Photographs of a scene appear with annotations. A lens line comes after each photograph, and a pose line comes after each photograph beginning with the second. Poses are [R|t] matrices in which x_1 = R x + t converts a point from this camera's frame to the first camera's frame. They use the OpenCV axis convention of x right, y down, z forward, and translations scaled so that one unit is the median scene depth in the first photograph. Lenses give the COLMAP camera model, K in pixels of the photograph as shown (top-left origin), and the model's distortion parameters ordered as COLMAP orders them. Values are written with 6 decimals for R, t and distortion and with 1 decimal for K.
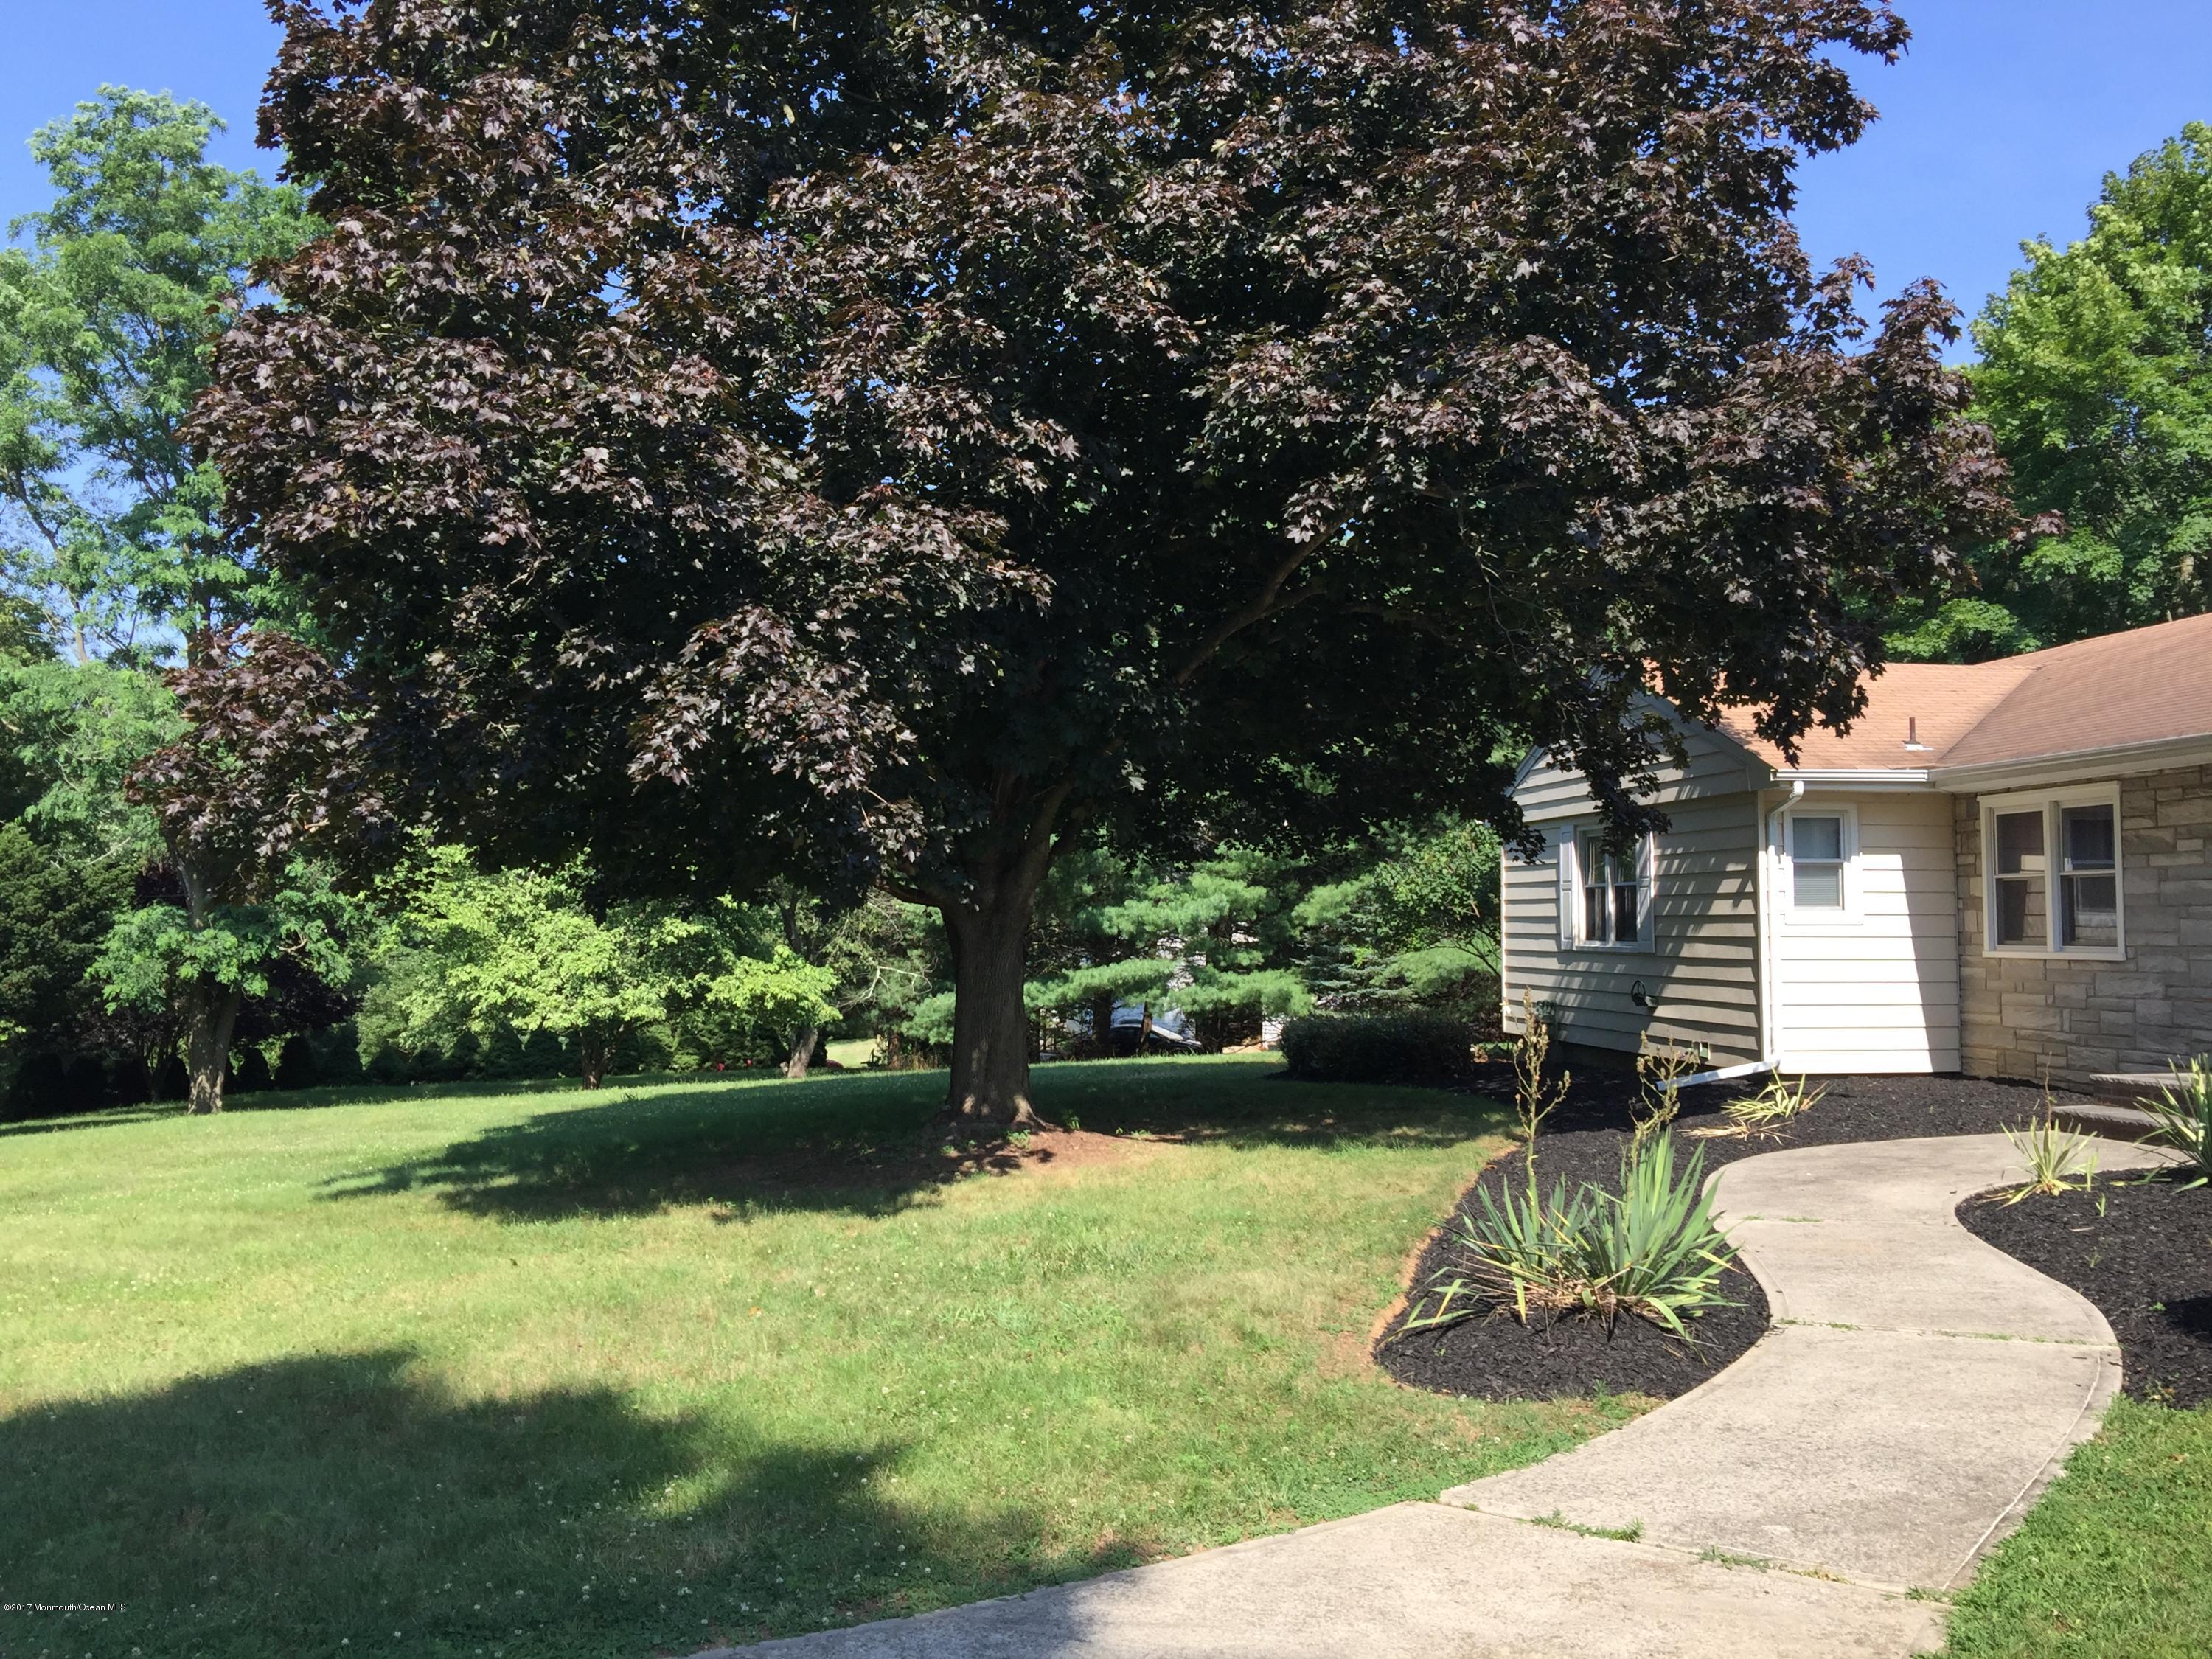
lens RADIAL K [[1853.3, 0, 1118.1], [0, 1853.3, 820.3], [0, 0, 1]] dist [0.054589, -0.107235]
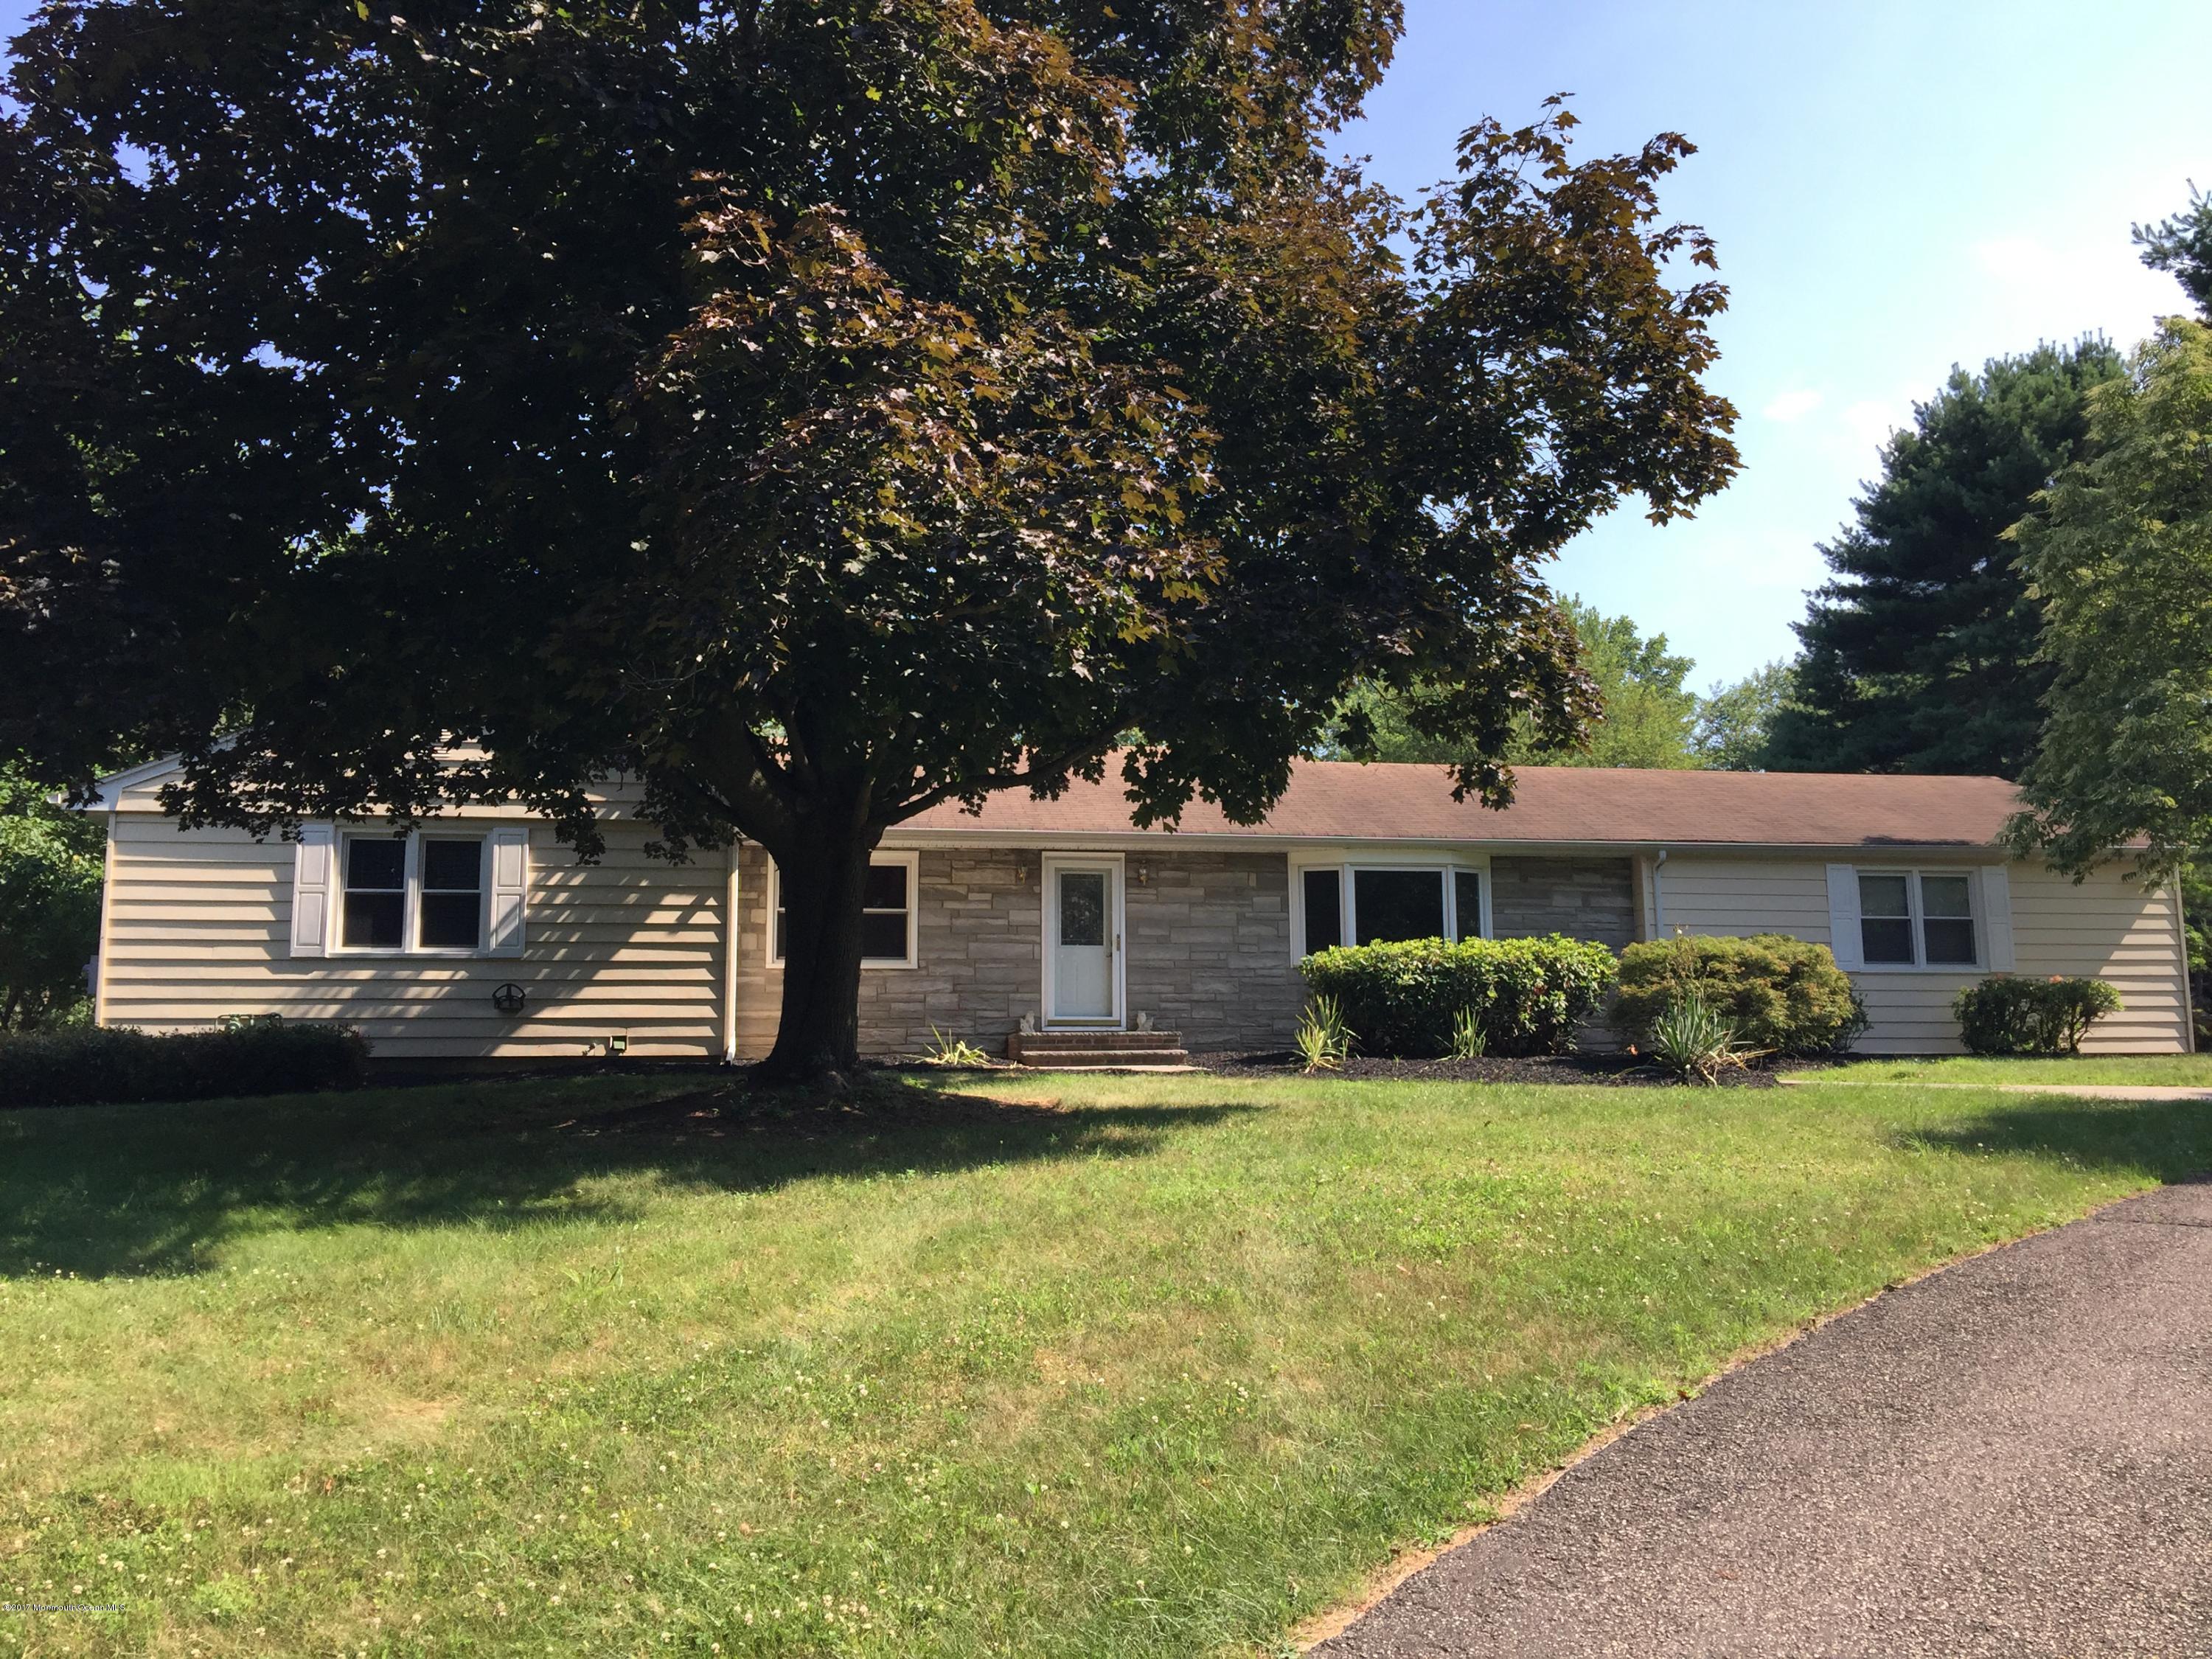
lens RADIAL K [[1853.3, 0, 1117.6], [0, 1853.3, 821.1], [0, 0, 1]] dist [0.054589, -0.107235]
pose [[-0.010657, 0.132656, 0.991105, -0.871354], [-0.051909, 0.989751, -0.133033, 0.131789], [-0.998595, -0.052865, -0.003661, 0.750163]]
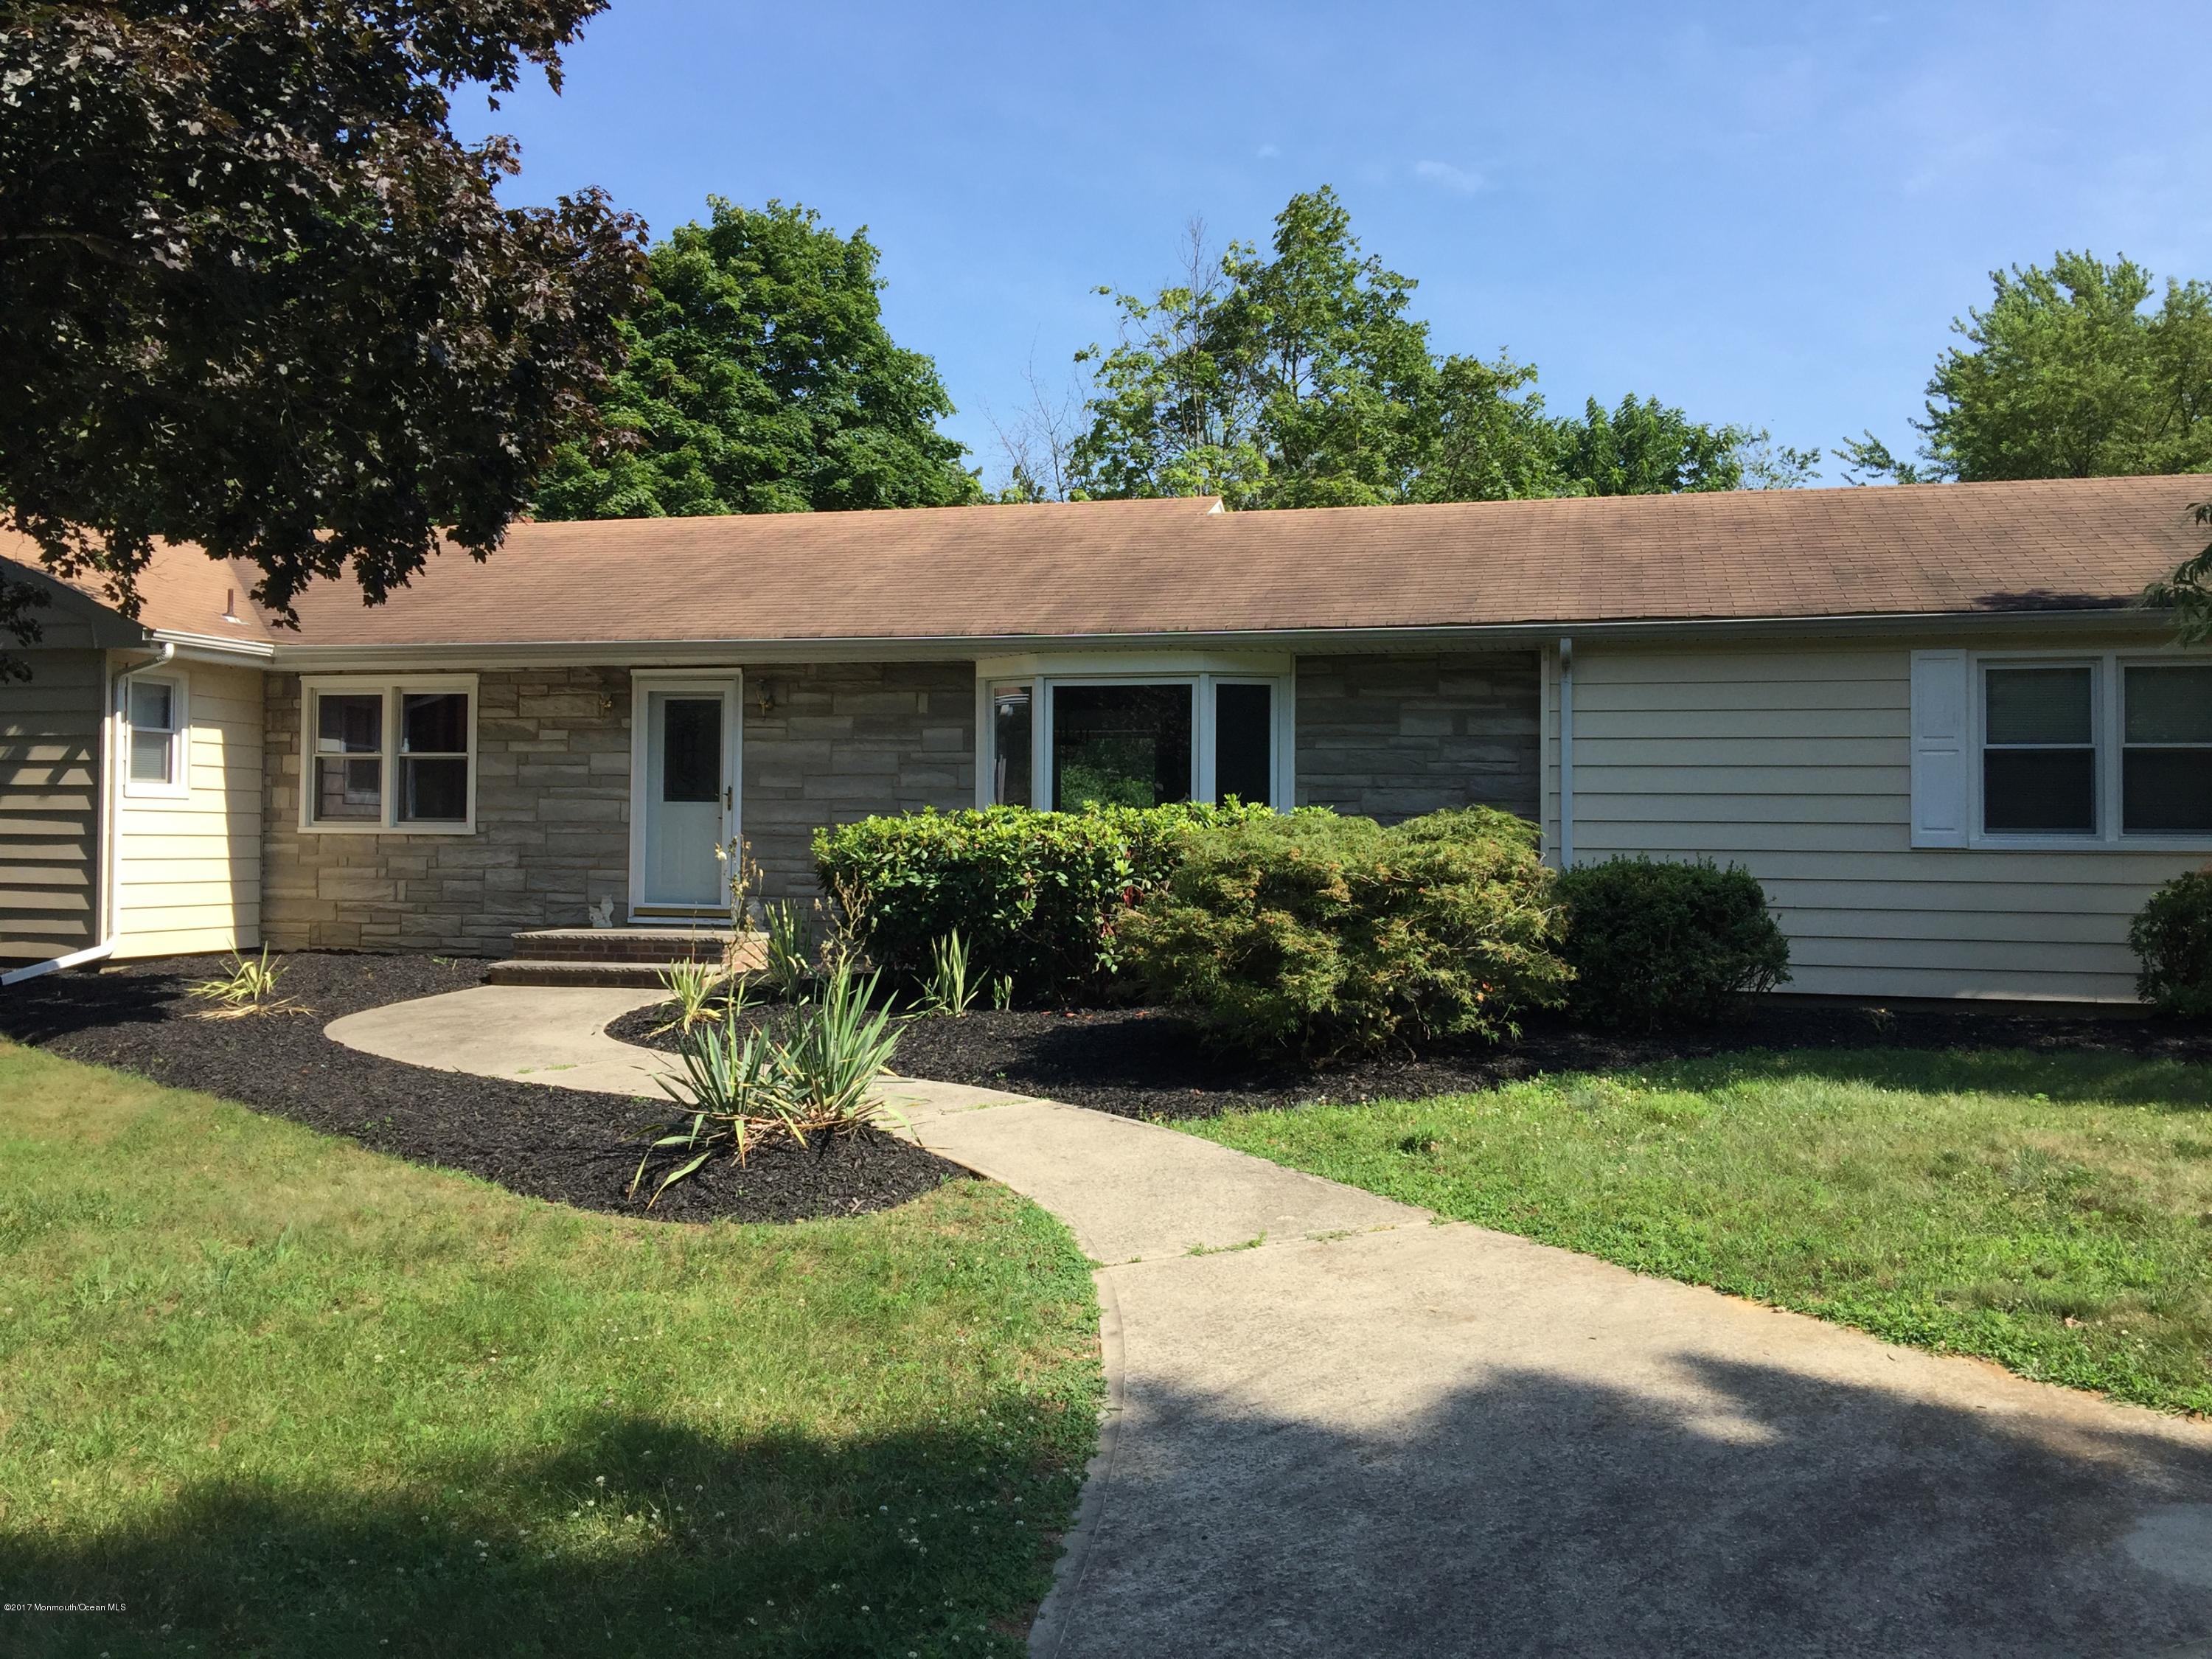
lens RADIAL K [[1853.3, 0, 1110.4], [0, 1853.3, 830.3], [0, 0, 1]] dist [0.054589, -0.107235]
pose [[0.393531, 0.006153, 0.919291, -0.298533], [-0.060512, 0.997982, 0.019224, 0.024751], [-0.917318, -0.063193, 0.393109, 0.187641]]
